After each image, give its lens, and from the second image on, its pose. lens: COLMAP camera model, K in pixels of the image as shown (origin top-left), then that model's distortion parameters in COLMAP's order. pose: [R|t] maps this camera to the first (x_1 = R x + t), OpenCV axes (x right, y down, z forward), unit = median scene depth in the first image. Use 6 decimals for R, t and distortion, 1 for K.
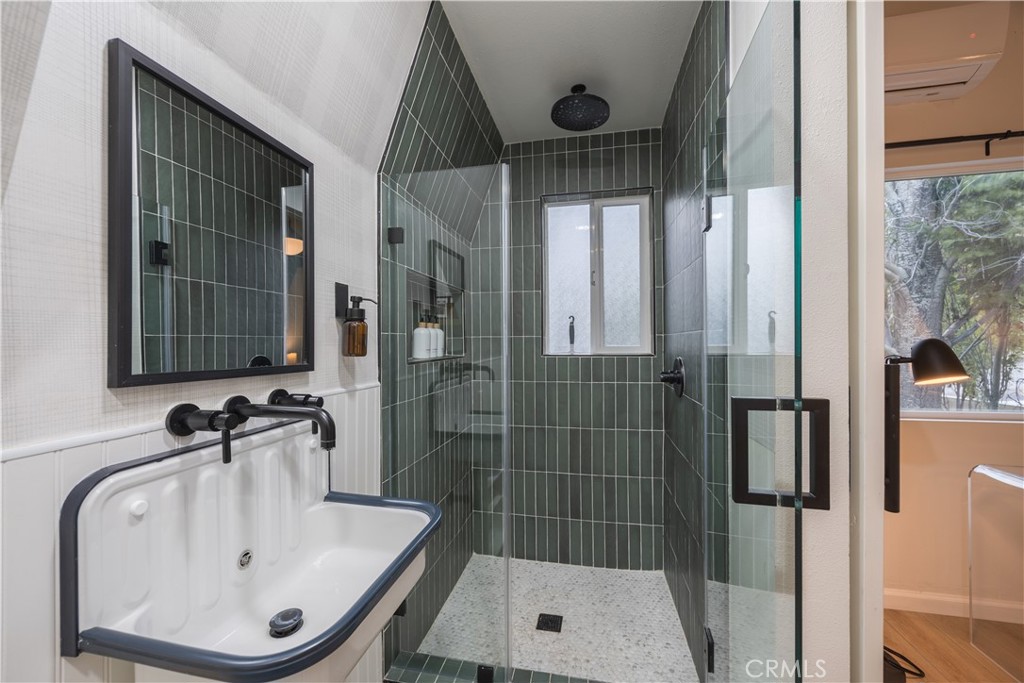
lens RADIAL K [[399.3, 0, 512.0], [0, 399.3, 341.5], [0, 0, 1]] dist [-0.000151, 0.000095]
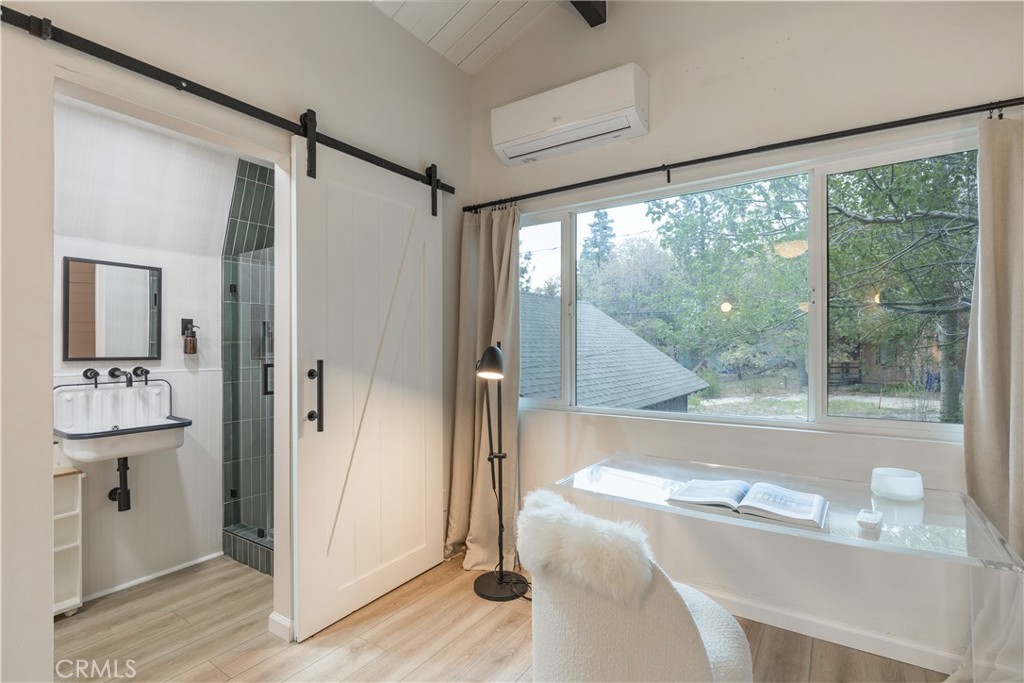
lens RADIAL K [[499.8, 0, 512.0], [0, 499.8, 341.5], [0, 0, 1]] dist [-0.000391, 0.000132]
pose [[0.928375, -0.001310, -0.371643, 2.138201], [0.000928, 0.999999, -0.001205, -0.022558], [0.371645, 0.000774, 0.928375, -0.790552]]
